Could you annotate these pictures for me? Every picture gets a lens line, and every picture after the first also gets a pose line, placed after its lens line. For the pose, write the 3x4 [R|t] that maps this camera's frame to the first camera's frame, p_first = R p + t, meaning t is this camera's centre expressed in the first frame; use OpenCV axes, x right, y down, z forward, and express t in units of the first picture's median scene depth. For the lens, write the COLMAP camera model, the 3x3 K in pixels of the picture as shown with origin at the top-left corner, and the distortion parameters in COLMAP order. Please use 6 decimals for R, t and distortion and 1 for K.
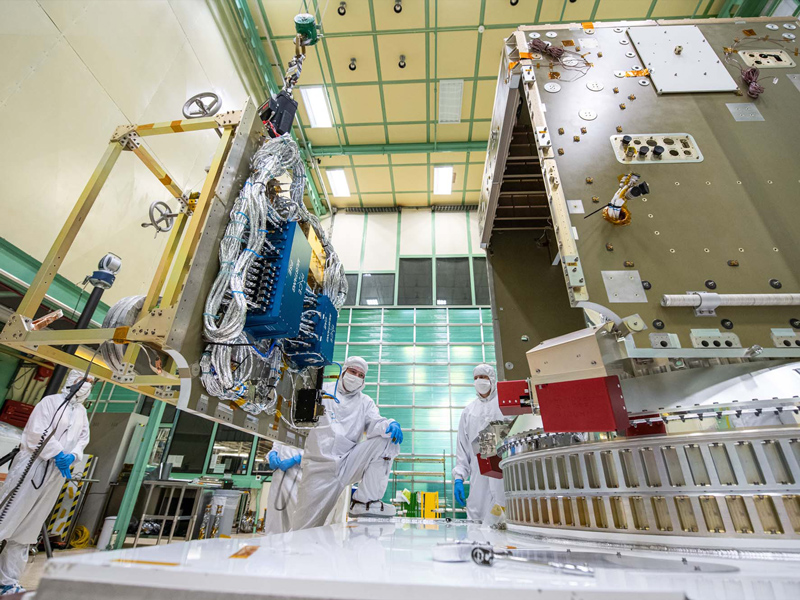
lens RADIAL K [[387.2, 0, 400.0], [0, 387.2, 300.0], [0, 0, 1]] dist [-0.000987, -0.000119]
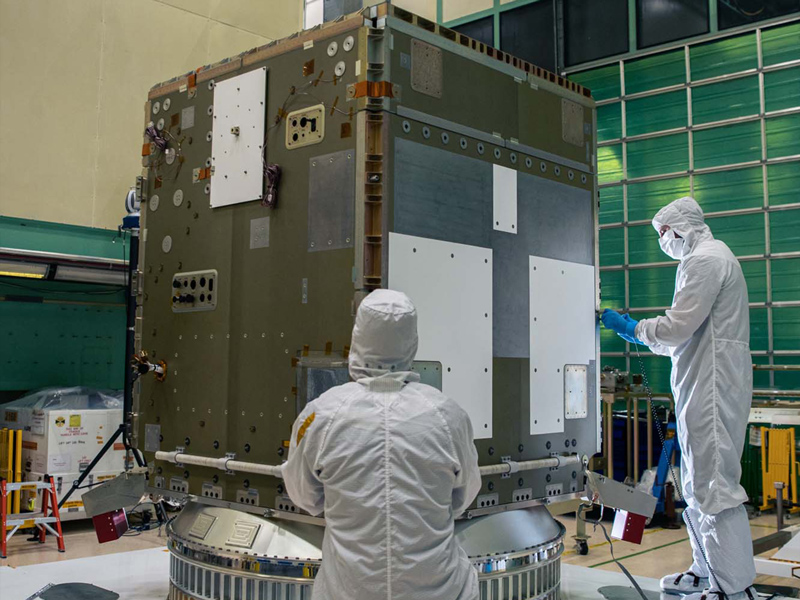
lens RADIAL K [[959.0, 0, 399.6], [0, 959.0, 278.7], [0, 0, 1]] dist [-0.087083, -0.002293]
pose [[0.773927, -0.071033, -0.629278, 0.920406], [0.303320, 0.913870, 0.269885, -0.321605], [0.555908, -0.399744, 0.728815, -0.198740]]
